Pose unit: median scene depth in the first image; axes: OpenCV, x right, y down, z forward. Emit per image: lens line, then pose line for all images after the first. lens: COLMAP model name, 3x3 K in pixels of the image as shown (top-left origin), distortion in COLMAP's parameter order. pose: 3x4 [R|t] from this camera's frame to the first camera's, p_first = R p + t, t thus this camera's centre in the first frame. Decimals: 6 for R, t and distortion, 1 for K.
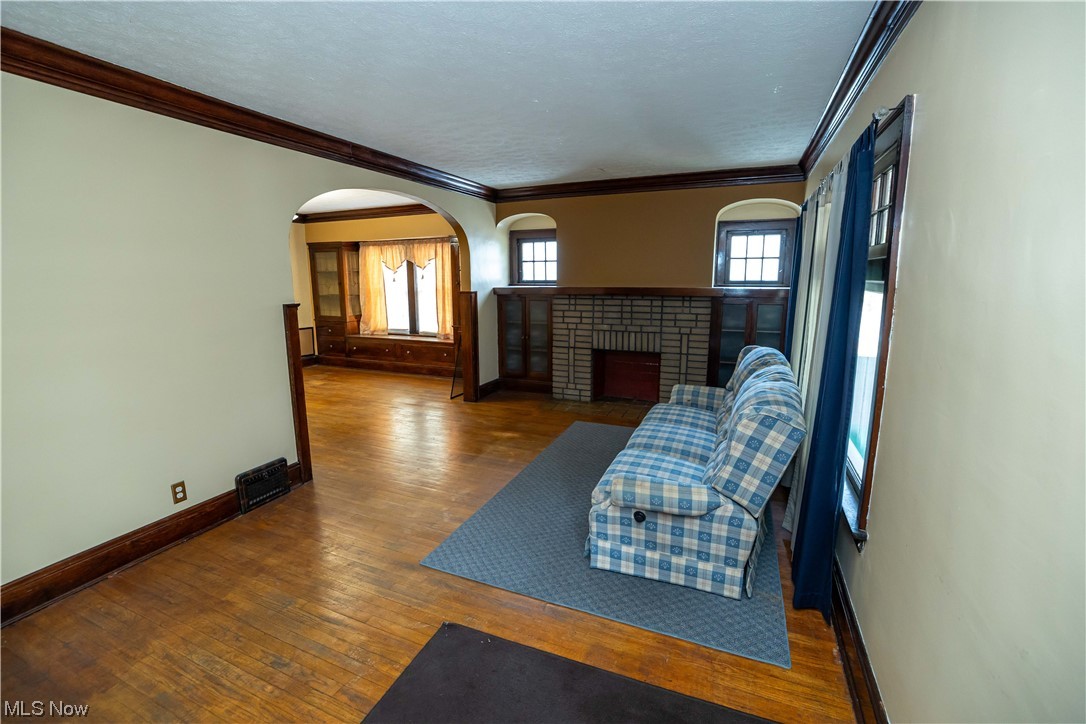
lens RADIAL K [[460.3, 0, 540.0], [0, 460.3, 353.2], [0, 0, 1]] dist [-0.024183, 0.001321]
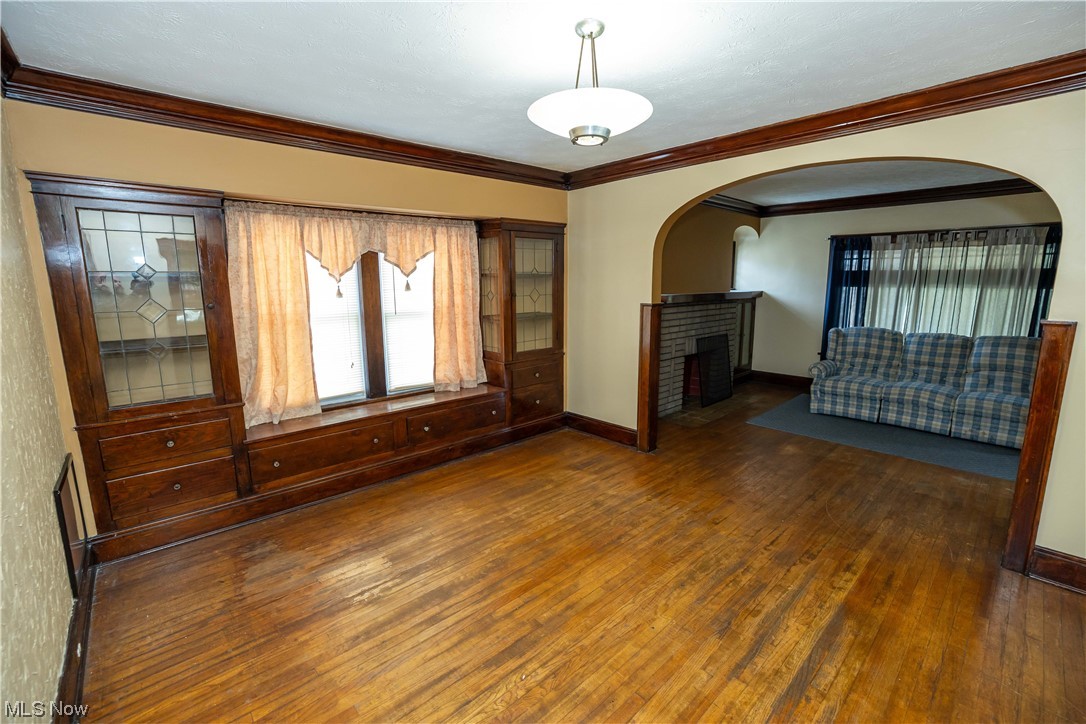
lens RADIAL K [[460.3, 0, 543.4], [0, 460.3, 364.7], [0, 0, 1]] dist [-0.024183, 0.001321]
pose [[0.404371, -0.140166, 0.903791, -0.863402], [0.170696, 0.982390, 0.075984, -0.112469], [-0.898525, 0.123548, 0.421176, 0.808630]]
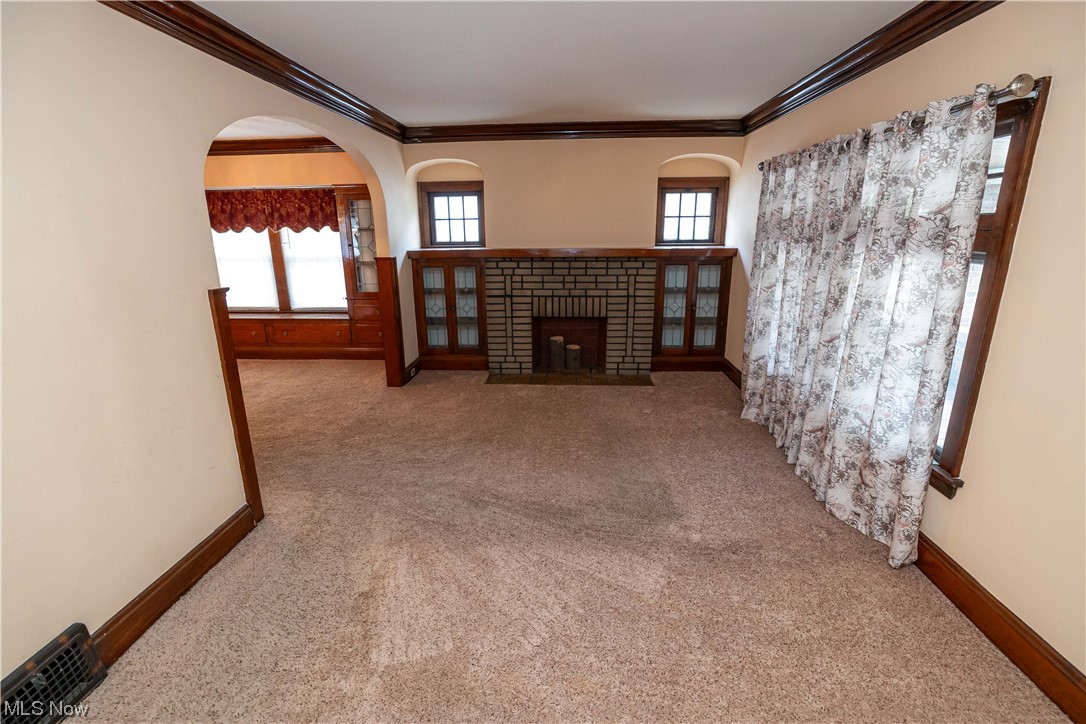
lens RADIAL K [[480.8, 0, 546.7], [0, 480.8, 365.8], [0, 0, 1]] dist [0.003667, 0.000327]
pose [[0.943039, -0.090684, 0.320085, -0.166260], [0.059892, 0.992690, 0.104785, -0.011018], [-0.327247, -0.079645, 0.941576, 0.072447]]
